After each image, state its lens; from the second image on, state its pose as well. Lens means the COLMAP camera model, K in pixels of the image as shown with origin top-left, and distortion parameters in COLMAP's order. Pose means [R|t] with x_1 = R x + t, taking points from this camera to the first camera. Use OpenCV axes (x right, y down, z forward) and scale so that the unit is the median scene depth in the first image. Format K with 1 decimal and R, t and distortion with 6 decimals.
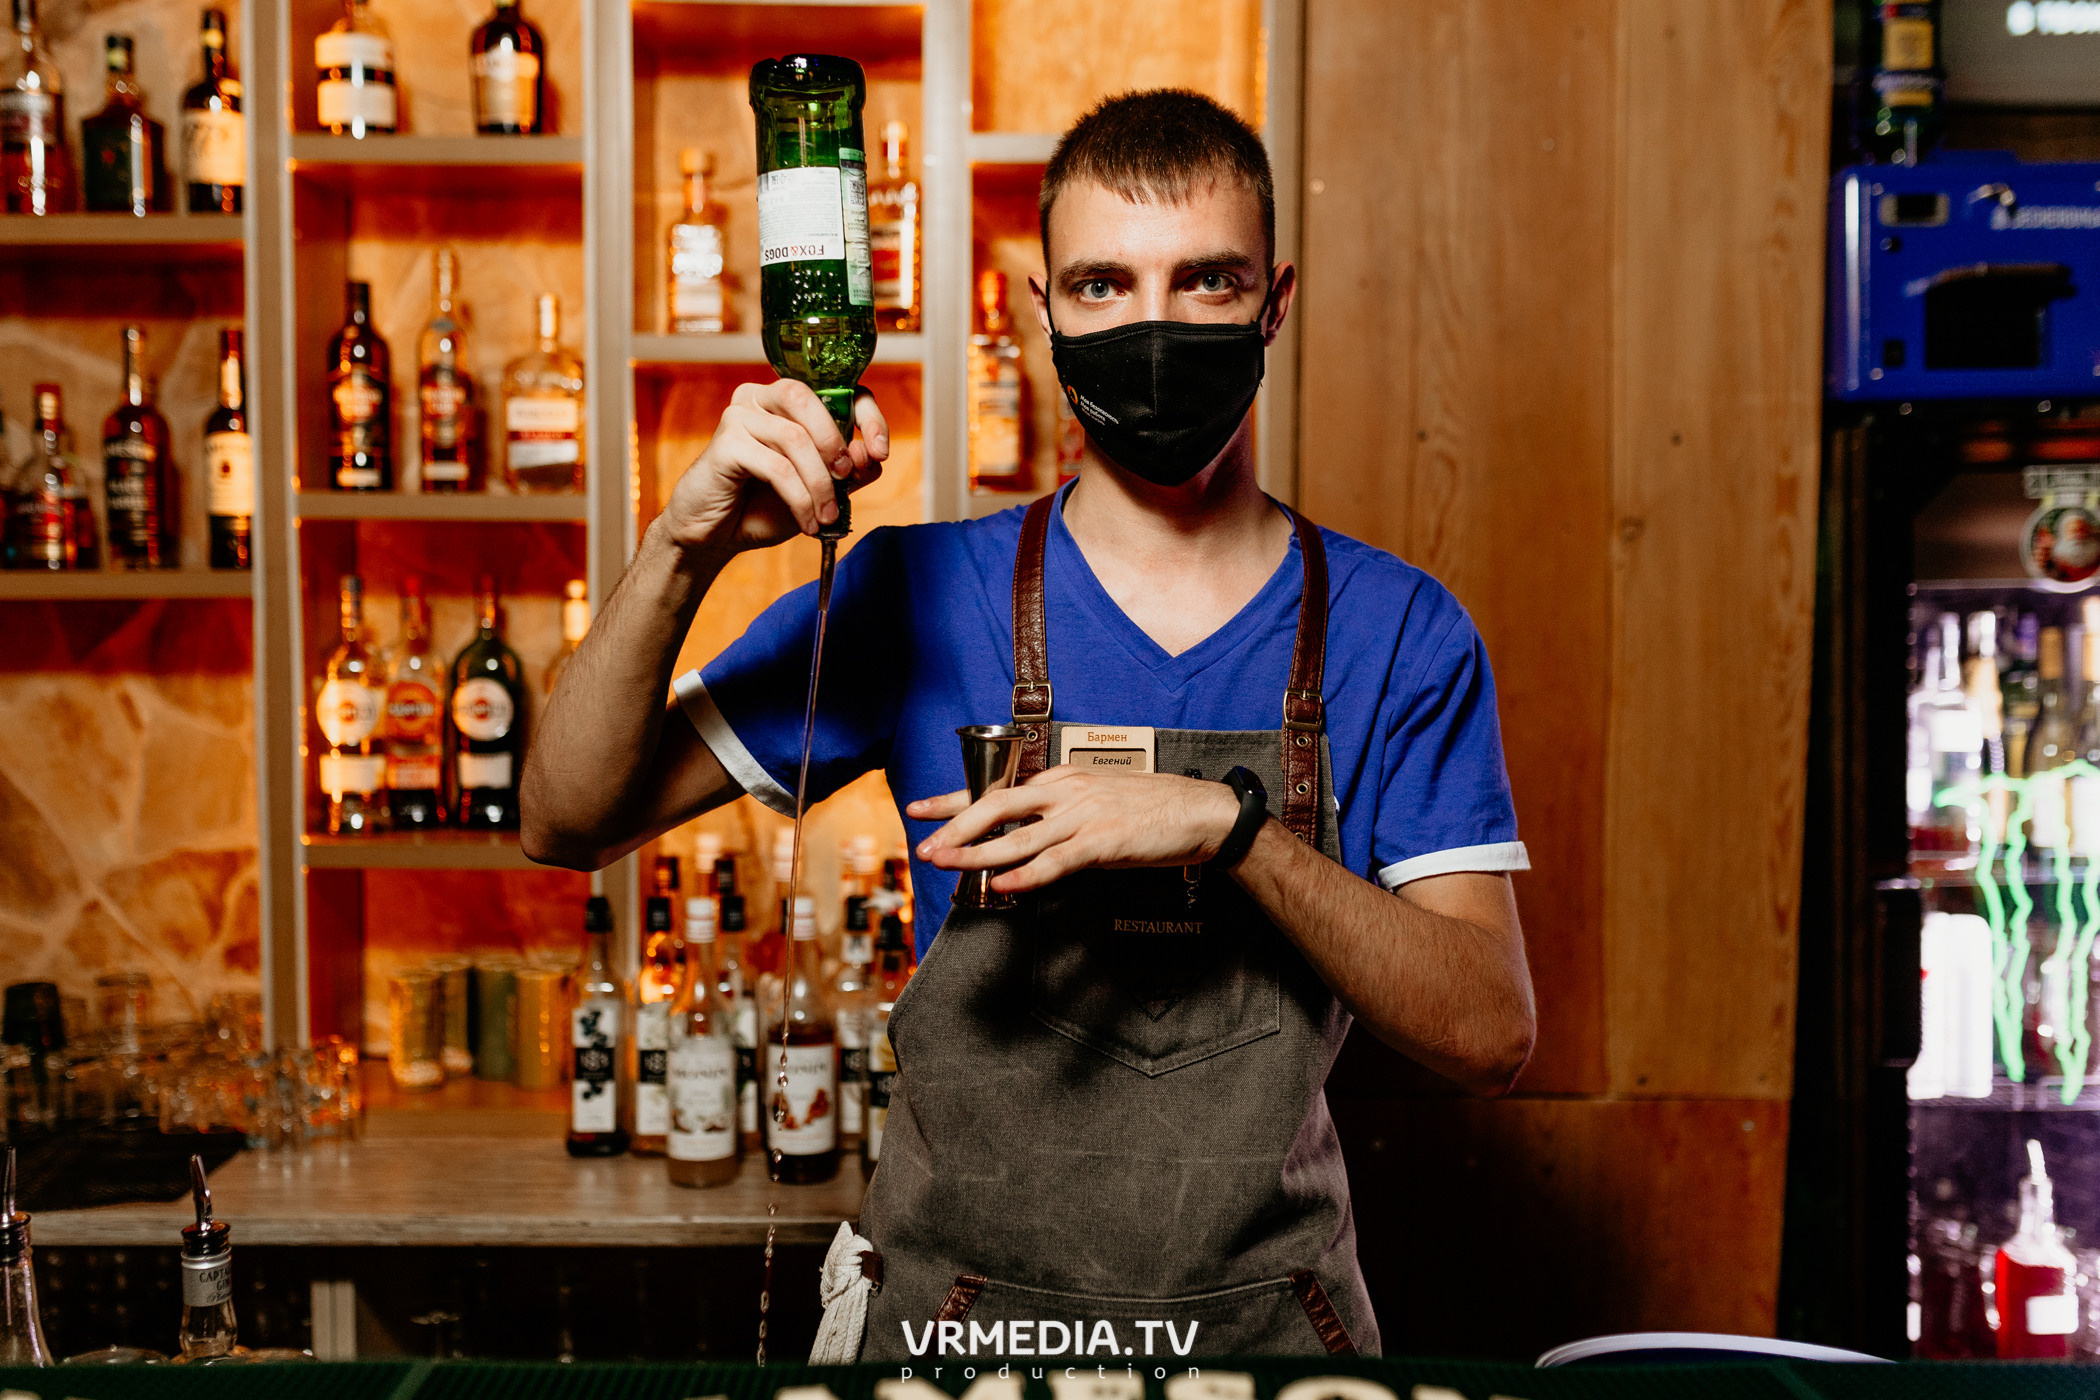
lens RADIAL K [[2172.4, 0, 1057.2], [0, 2172.4, 698.6], [0, 0, 1]] dist [0.004220, -0.003914]
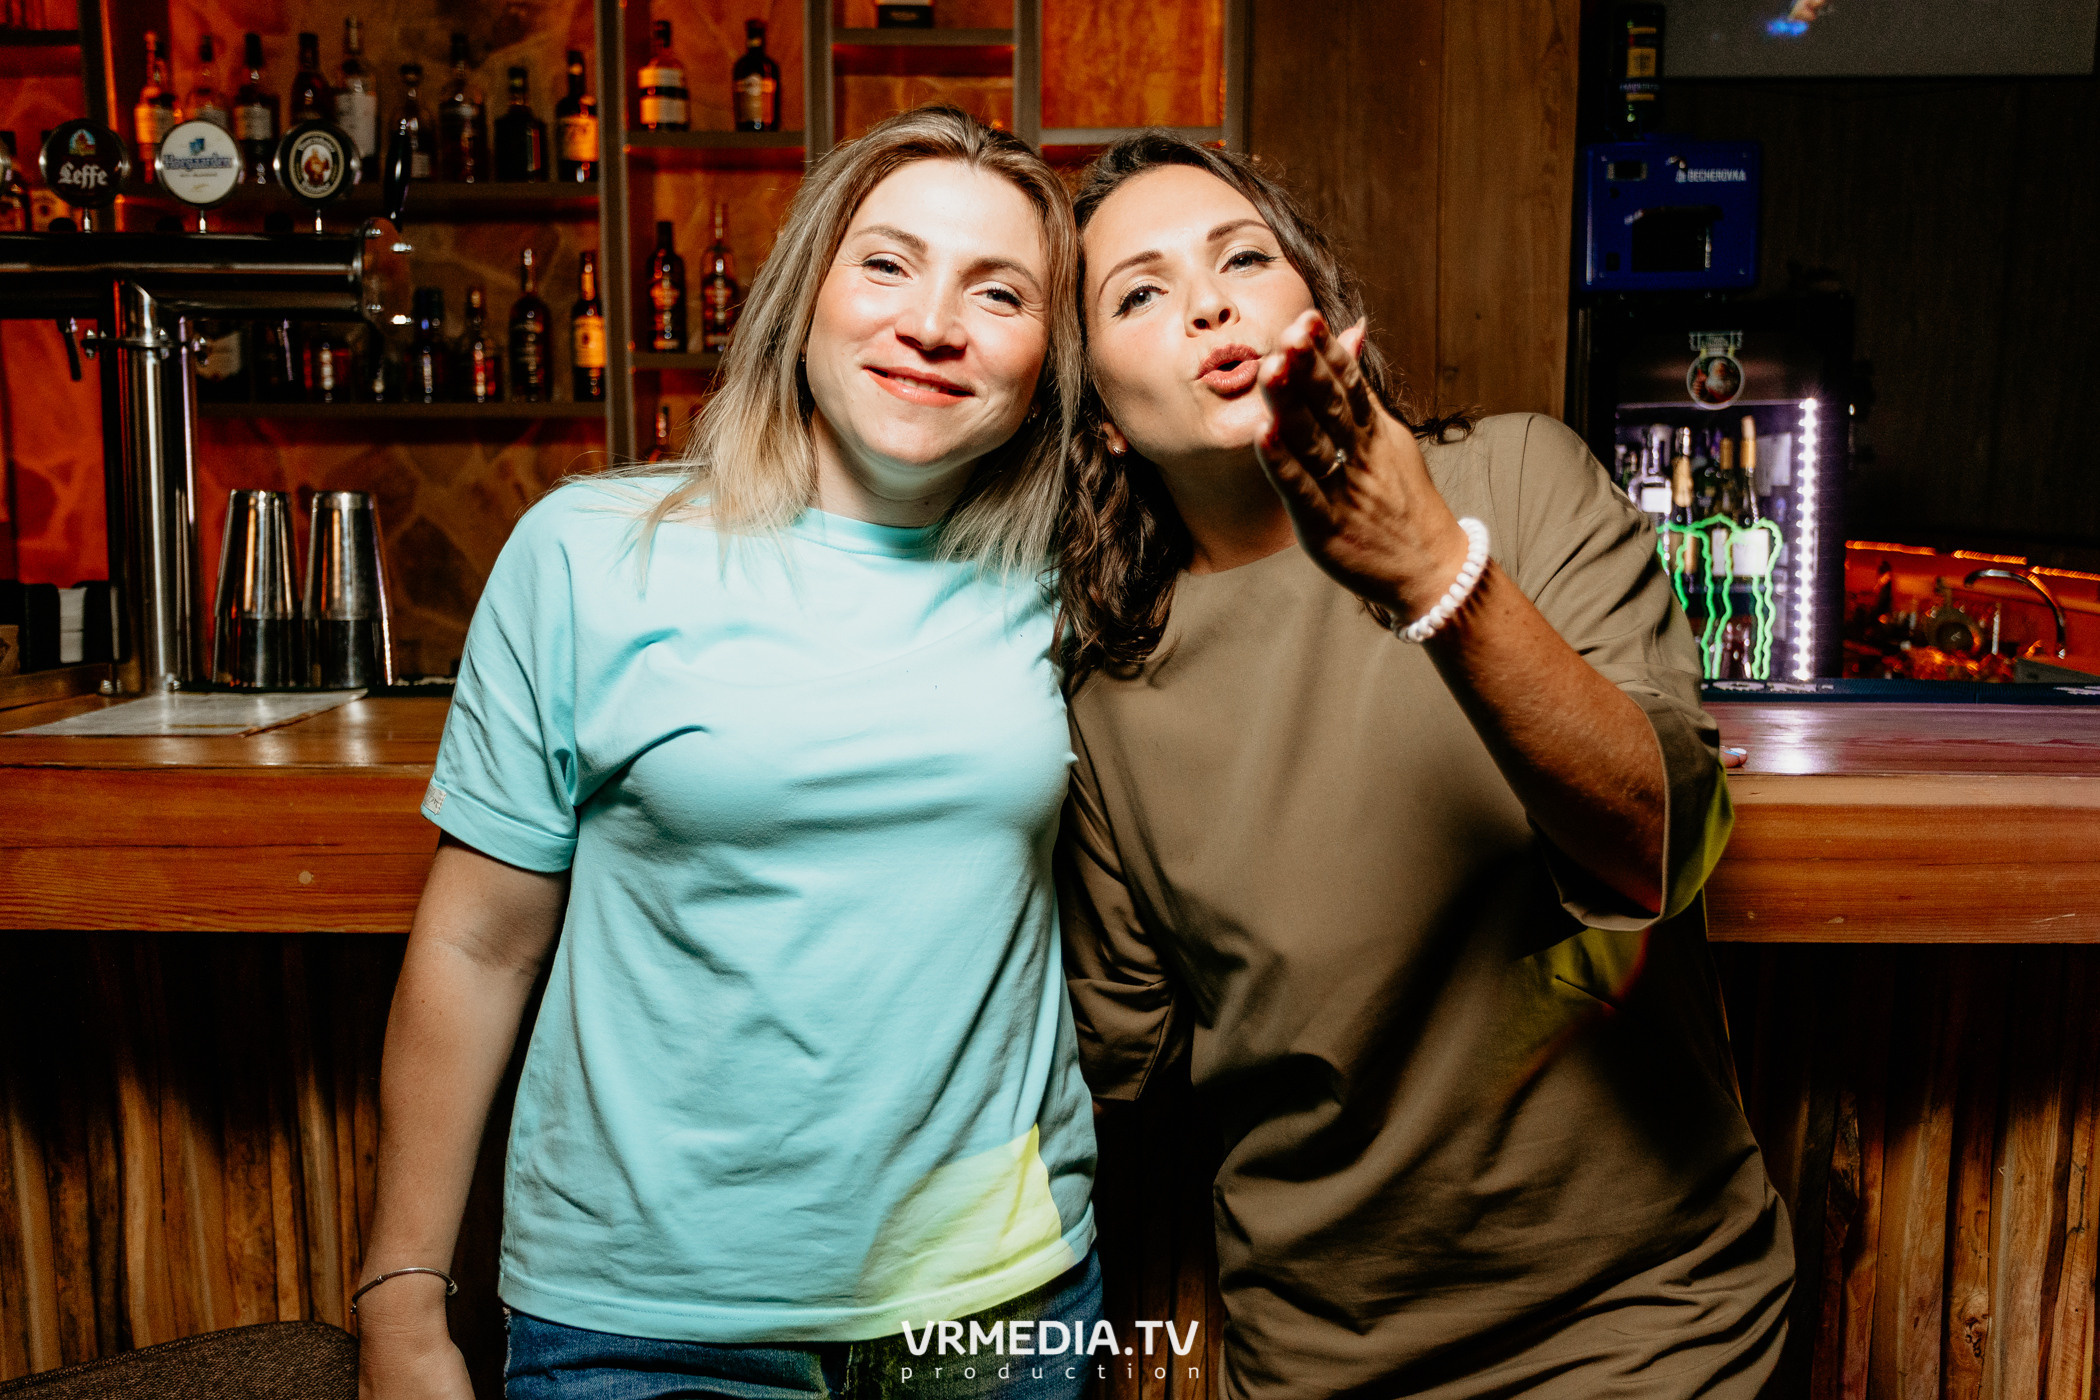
lens RADIAL K [[1760.3, 0, 1050.9], [0, 1760.3, 687.0], [0, 0, 1]] dist [0.009604, -0.003089]
pose [[0.999454, 0.003705, -0.032828, 0.011508], [-0.001493, 0.997742, 0.067149, 0.067072], [0.033003, -0.067064, 0.997203, -0.331368]]
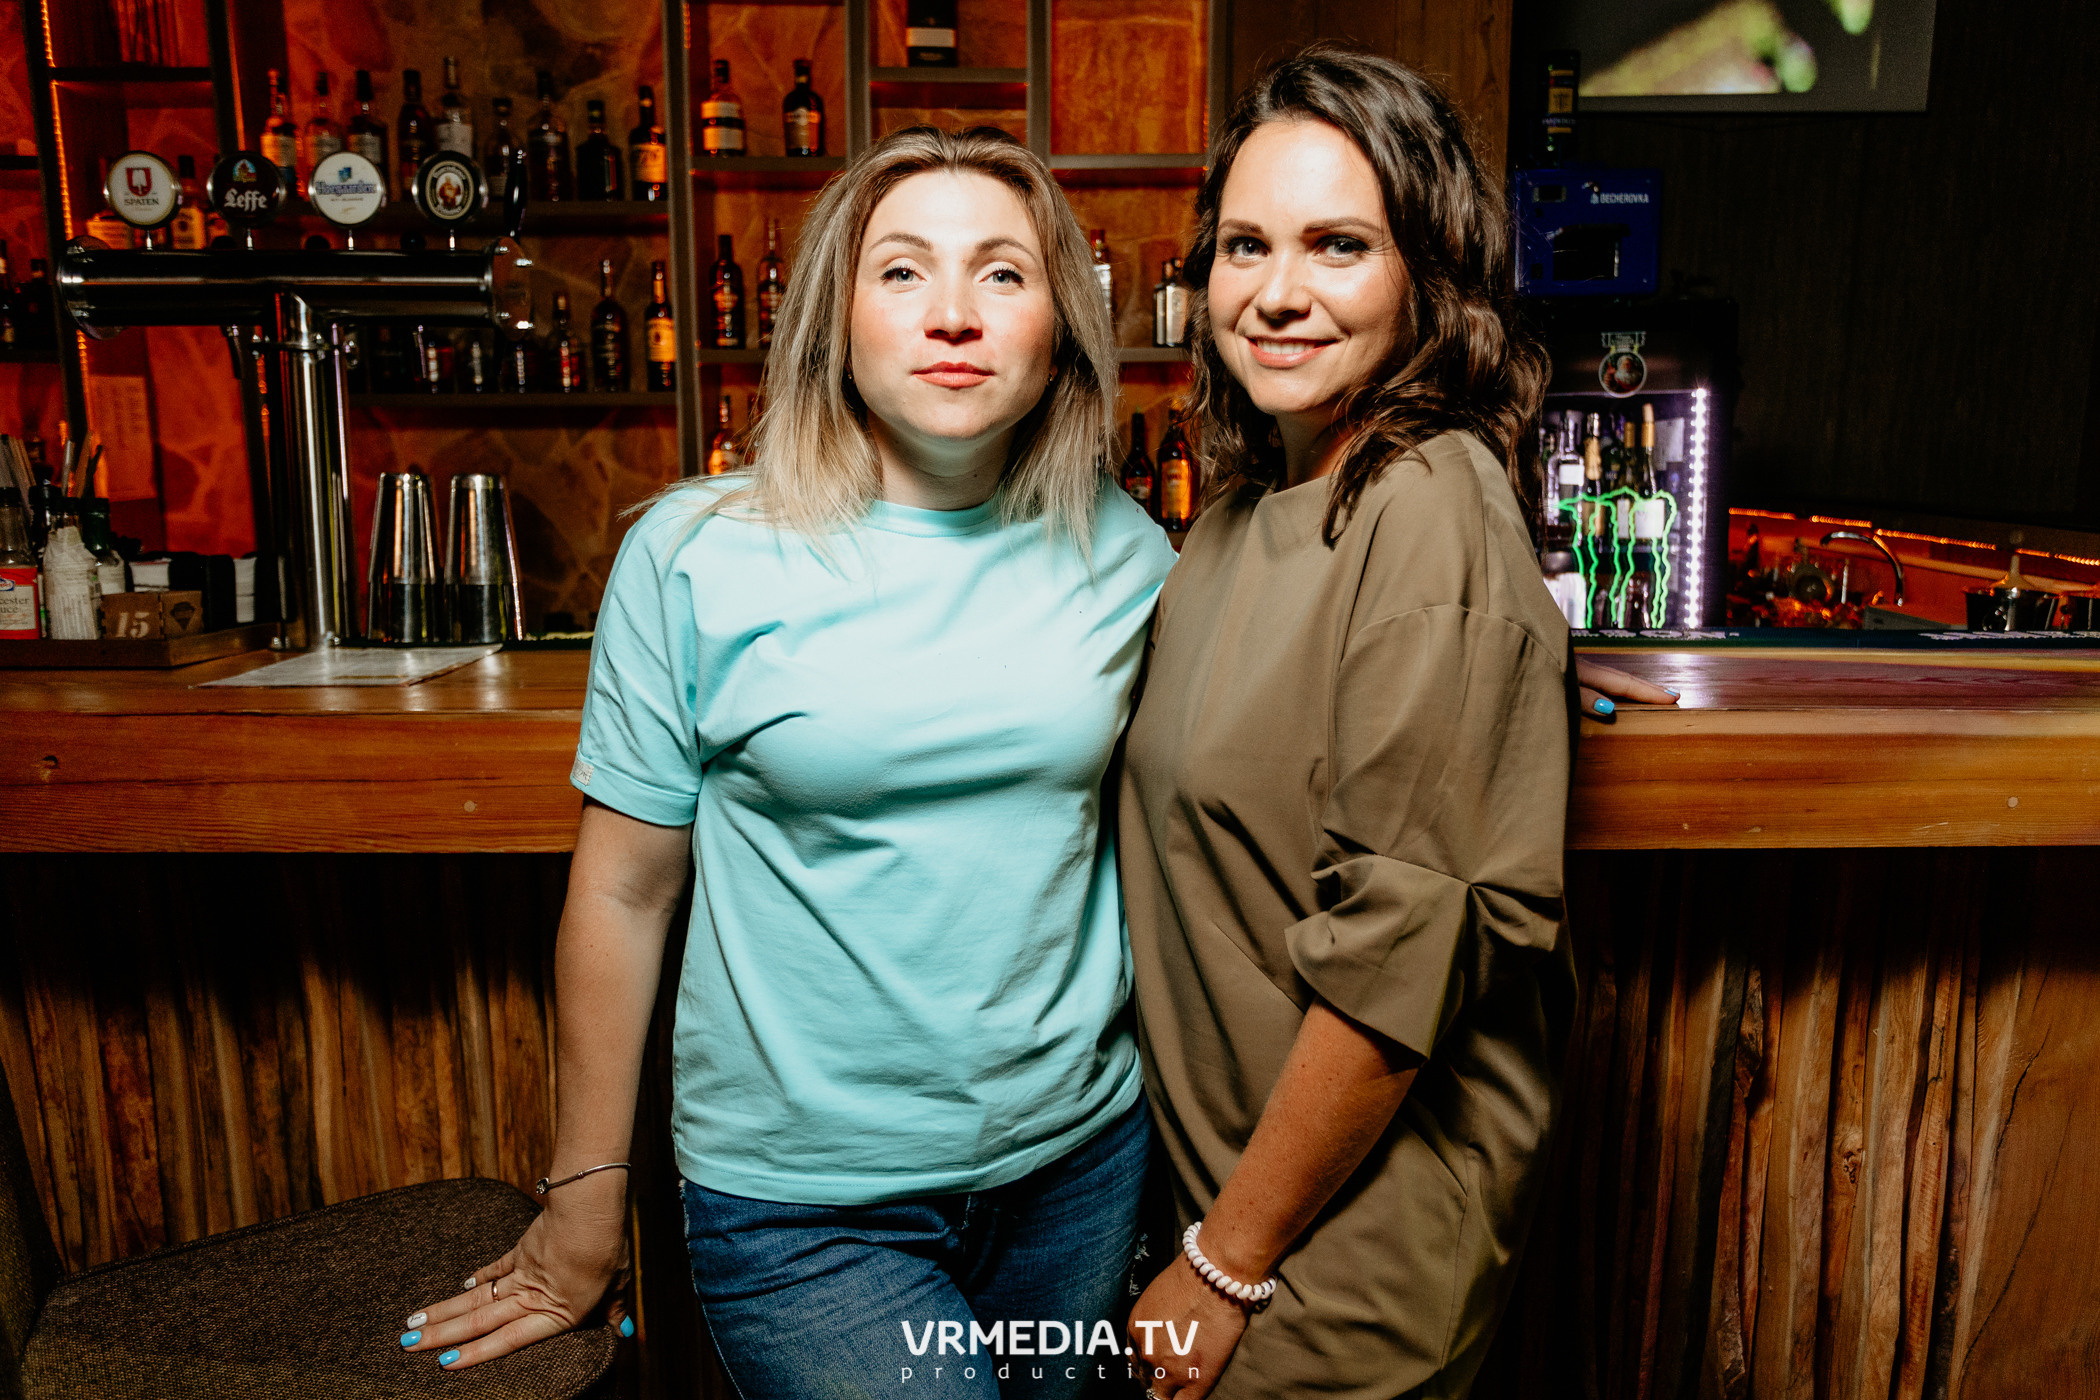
lens RADIAL K [[1503.4, 0, 1078.5], [0, 1503.4, 688.9], [0, 0, 1]] dist [-0.008485, 0.005890]
pose [[0.999992, -0.002068, -0.003474, -0.012362], [0.002420, 0.994505, 0.104664, 0.063956], [0.003239, -0.104672, 0.994502, -0.336593]]
